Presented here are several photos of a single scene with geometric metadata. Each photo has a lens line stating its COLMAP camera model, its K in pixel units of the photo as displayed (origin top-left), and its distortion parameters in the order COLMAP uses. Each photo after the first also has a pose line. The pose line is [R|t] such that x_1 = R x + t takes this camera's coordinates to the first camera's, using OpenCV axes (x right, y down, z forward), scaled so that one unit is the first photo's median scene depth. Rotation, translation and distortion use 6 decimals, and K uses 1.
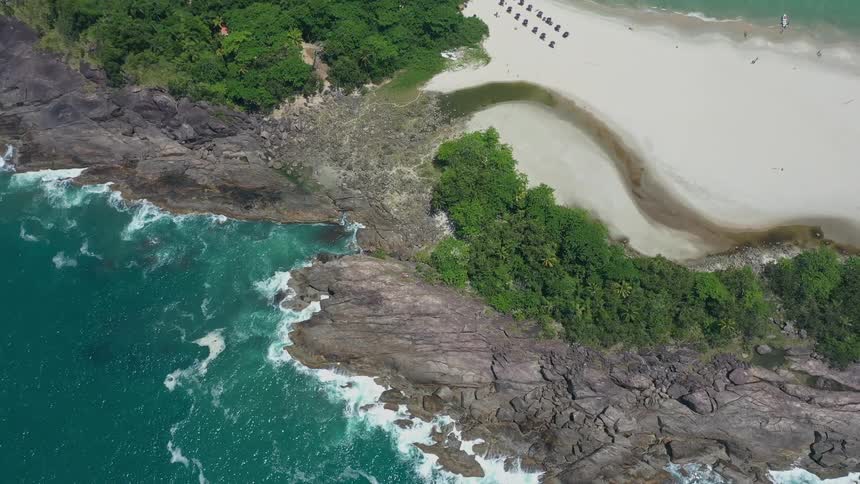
lens RADIAL K [[687.7, 0, 428.8], [0, 687.7, 240.5], [0, 0, 1]] dist [-0.001961, -0.001126]
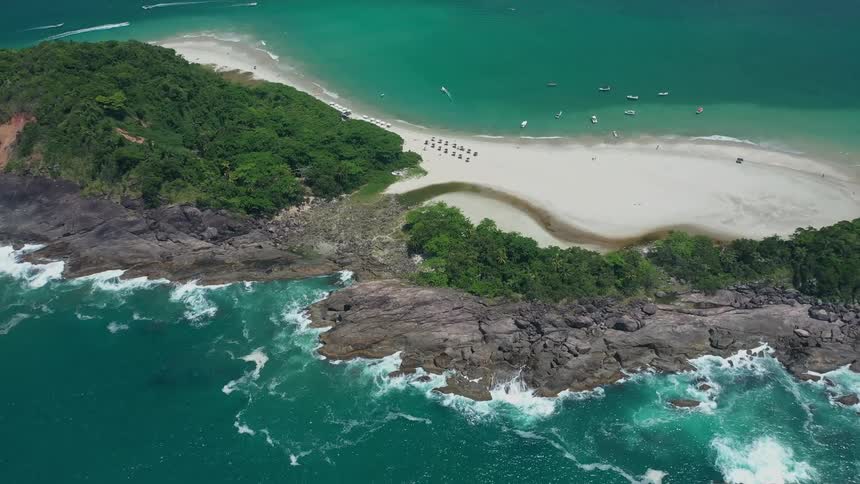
lens RADIAL K [[687.7, 0, 430.8], [0, 687.7, 243.5], [0, 0, 1]] dist [-0.001961, -0.001126]
pose [[0.977147, -0.106688, 0.183851, -0.197568], [0.170964, 0.908422, -0.381498, 0.452214], [-0.126313, 0.404211, 0.905902, -0.235888]]
